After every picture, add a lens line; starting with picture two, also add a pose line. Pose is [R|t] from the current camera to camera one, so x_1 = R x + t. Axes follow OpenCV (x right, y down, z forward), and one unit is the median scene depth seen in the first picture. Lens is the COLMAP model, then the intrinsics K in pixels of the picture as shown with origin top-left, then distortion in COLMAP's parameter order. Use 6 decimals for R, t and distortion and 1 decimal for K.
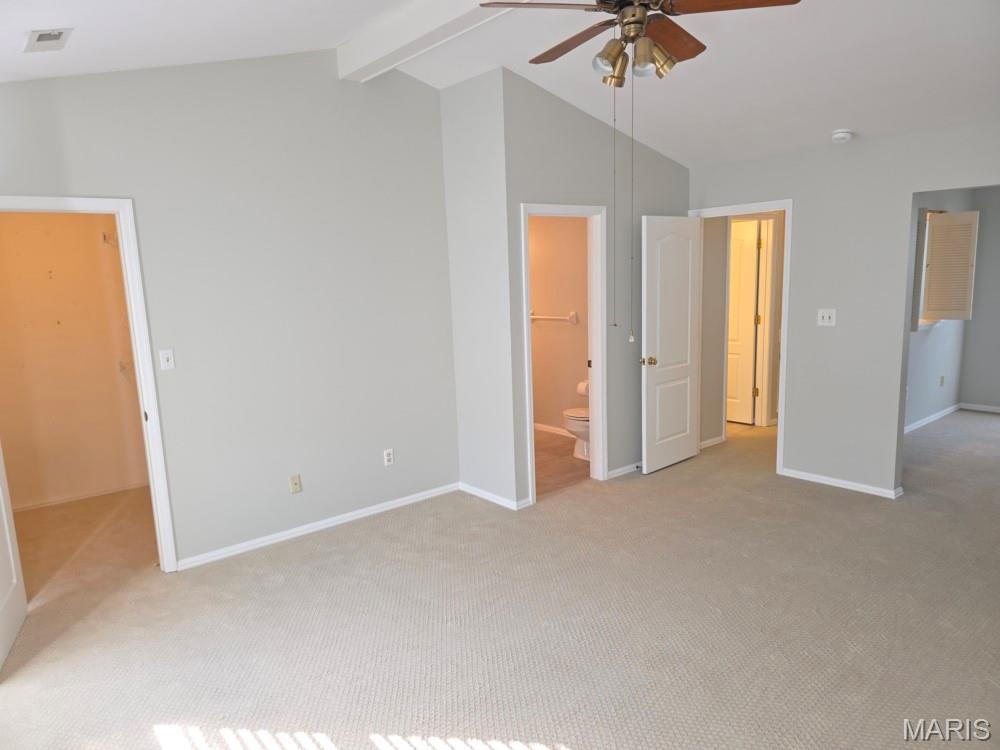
lens RADIAL K [[671.0, 0, 502.7], [0, 671.0, 384.3], [0, 0, 1]] dist [0.061656, -0.059814]
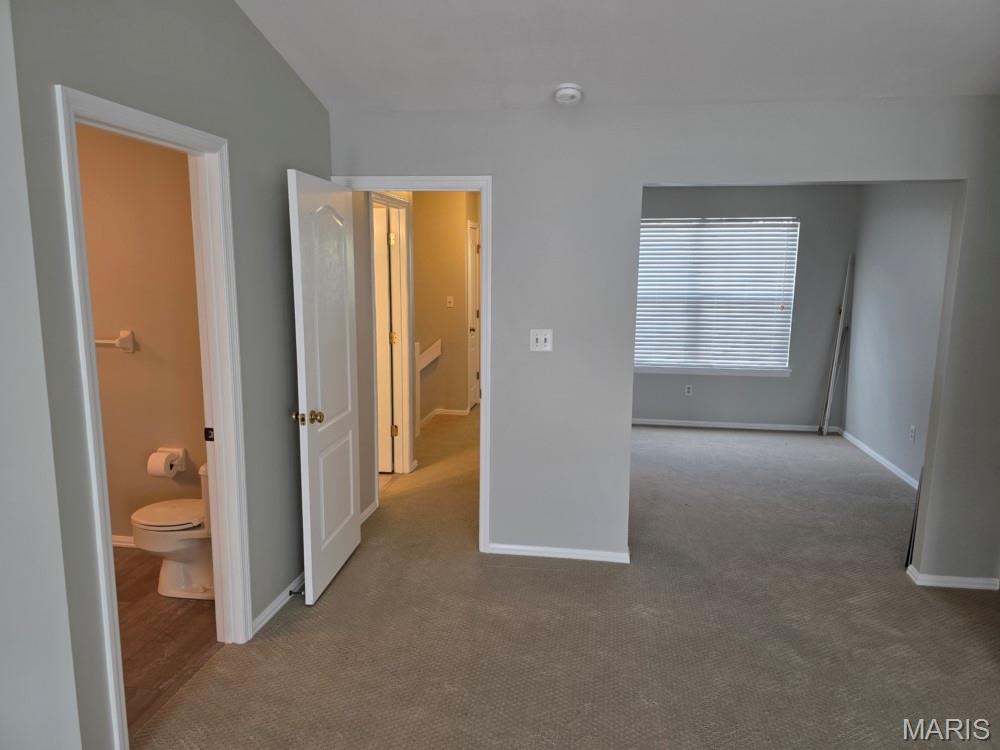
lens RADIAL K [[671.0, 0, 502.1], [0, 671.0, 378.0], [0, 0, 1]] dist [0.061656, -0.059814]
pose [[0.751864, -0.062585, 0.656341, -0.044307], [0.071265, 0.997367, 0.013467, -0.064731], [-0.655456, 0.036649, 0.754344, 0.435521]]
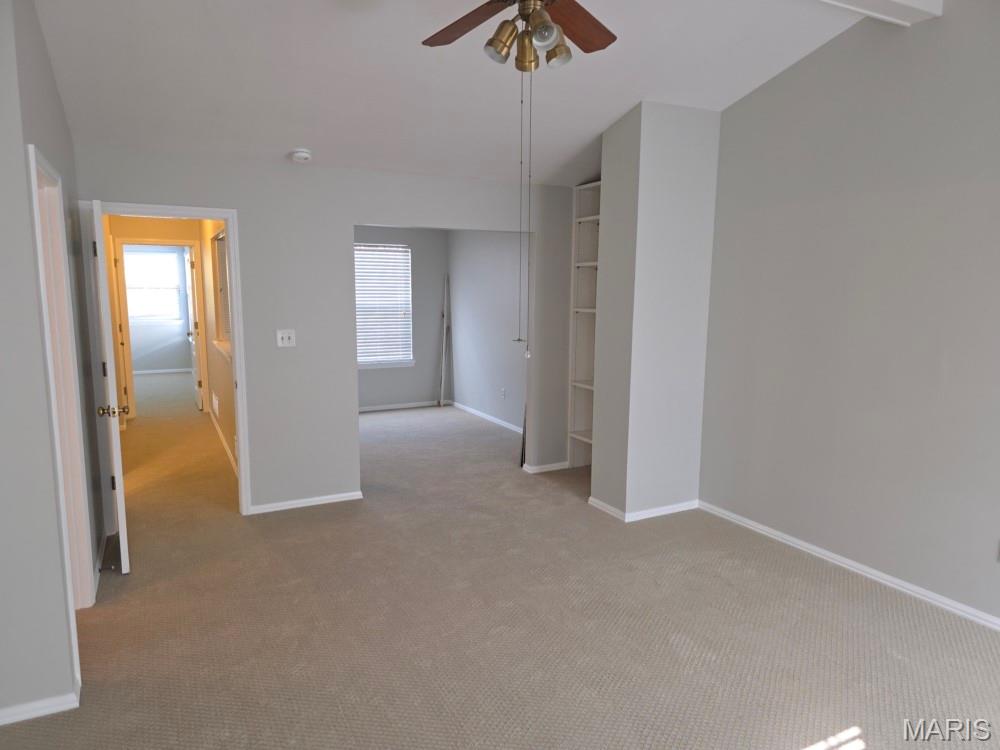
lens RADIAL K [[671.0, 0, 492.7], [0, 671.0, 385.8], [0, 0, 1]] dist [0.061656, -0.059814]
pose [[0.232611, -0.103175, 0.967082, -0.369908], [0.144880, 0.986938, 0.070445, -0.052461], [-0.961718, 0.123725, 0.244520, 0.452978]]
